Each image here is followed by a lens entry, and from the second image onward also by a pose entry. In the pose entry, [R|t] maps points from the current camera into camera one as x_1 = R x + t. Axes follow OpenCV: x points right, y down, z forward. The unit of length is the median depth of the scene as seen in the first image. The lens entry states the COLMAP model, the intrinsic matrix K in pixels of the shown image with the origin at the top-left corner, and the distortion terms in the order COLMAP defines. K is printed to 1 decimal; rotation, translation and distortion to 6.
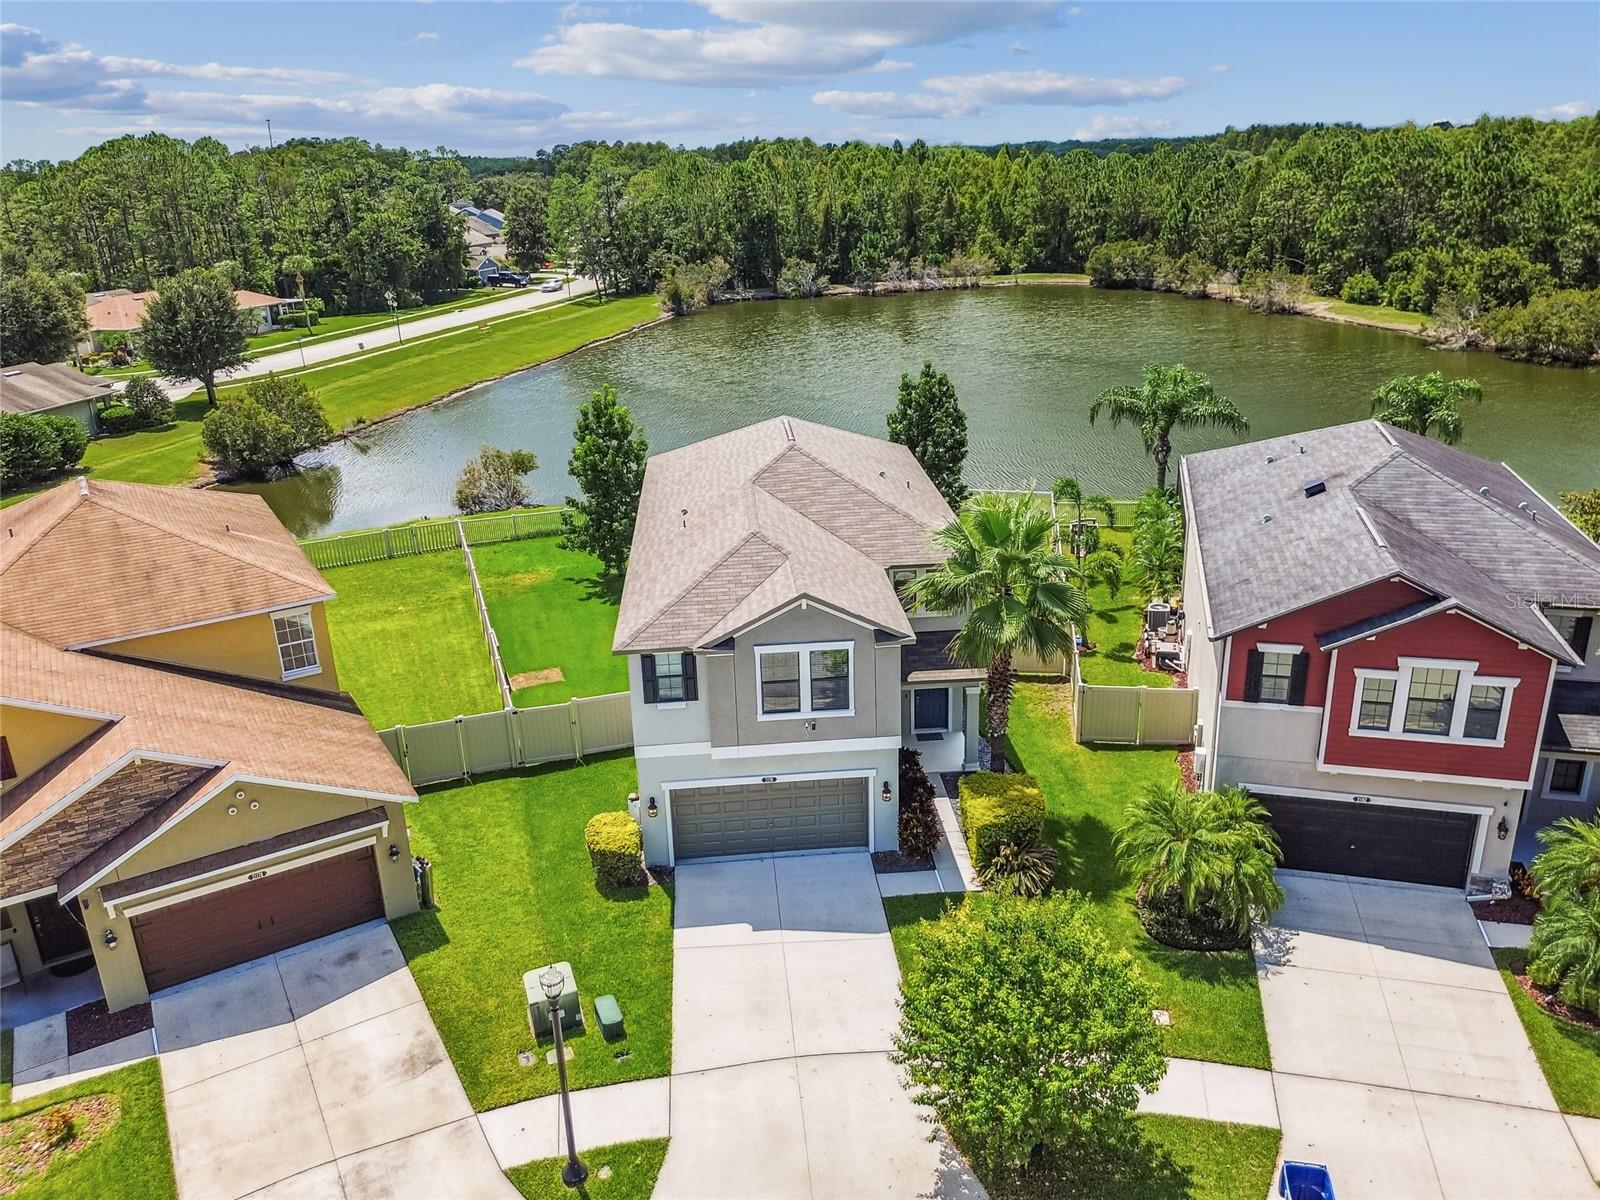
lens RADIAL K [[1128.3, 0, 655.2], [0, 1128.3, 640.4], [0, 0, 1]] dist [0.031047, -0.014877]
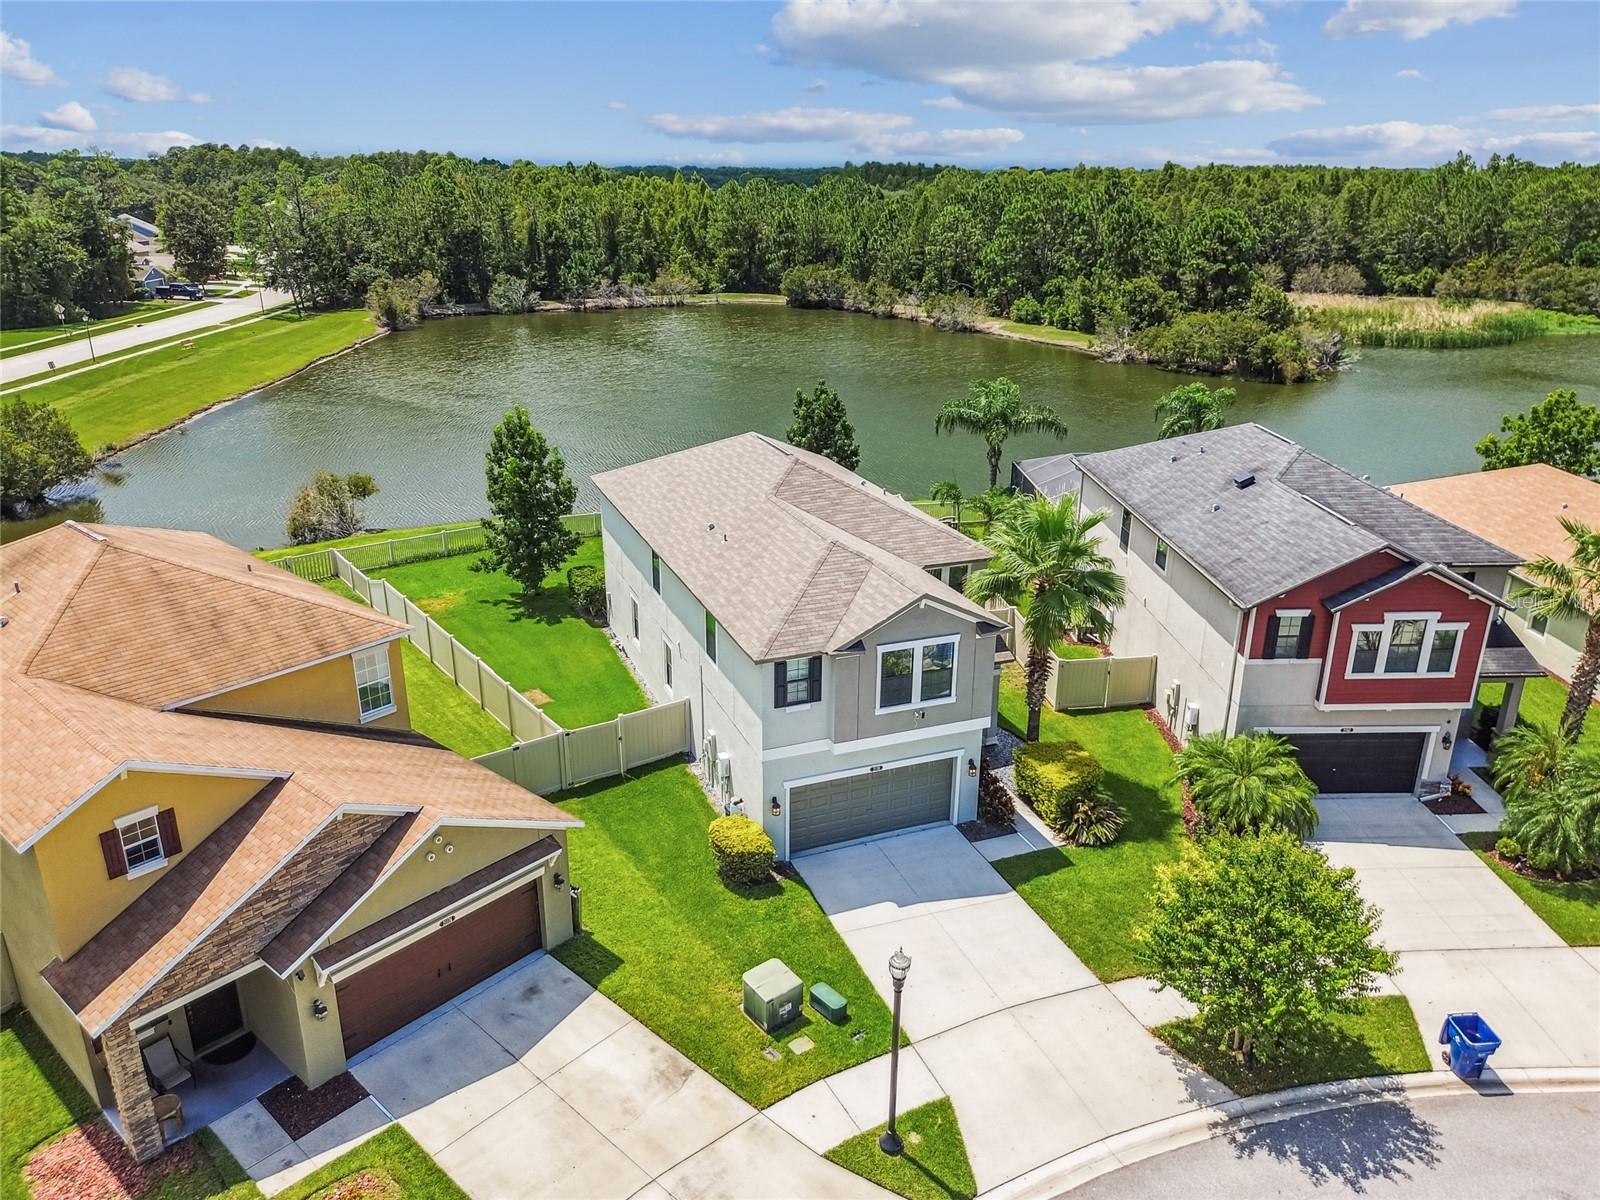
lens RADIAL K [[1128.3, 0, 646.5], [0, 1128.3, 645.7], [0, 0, 1]] dist [0.031047, -0.014877]
pose [[0.957385, -0.078123, 0.278046, -0.398188], [0.080093, 0.996778, 0.004284, -0.016173], [-0.277485, 0.018168, 0.960558, 0.018421]]
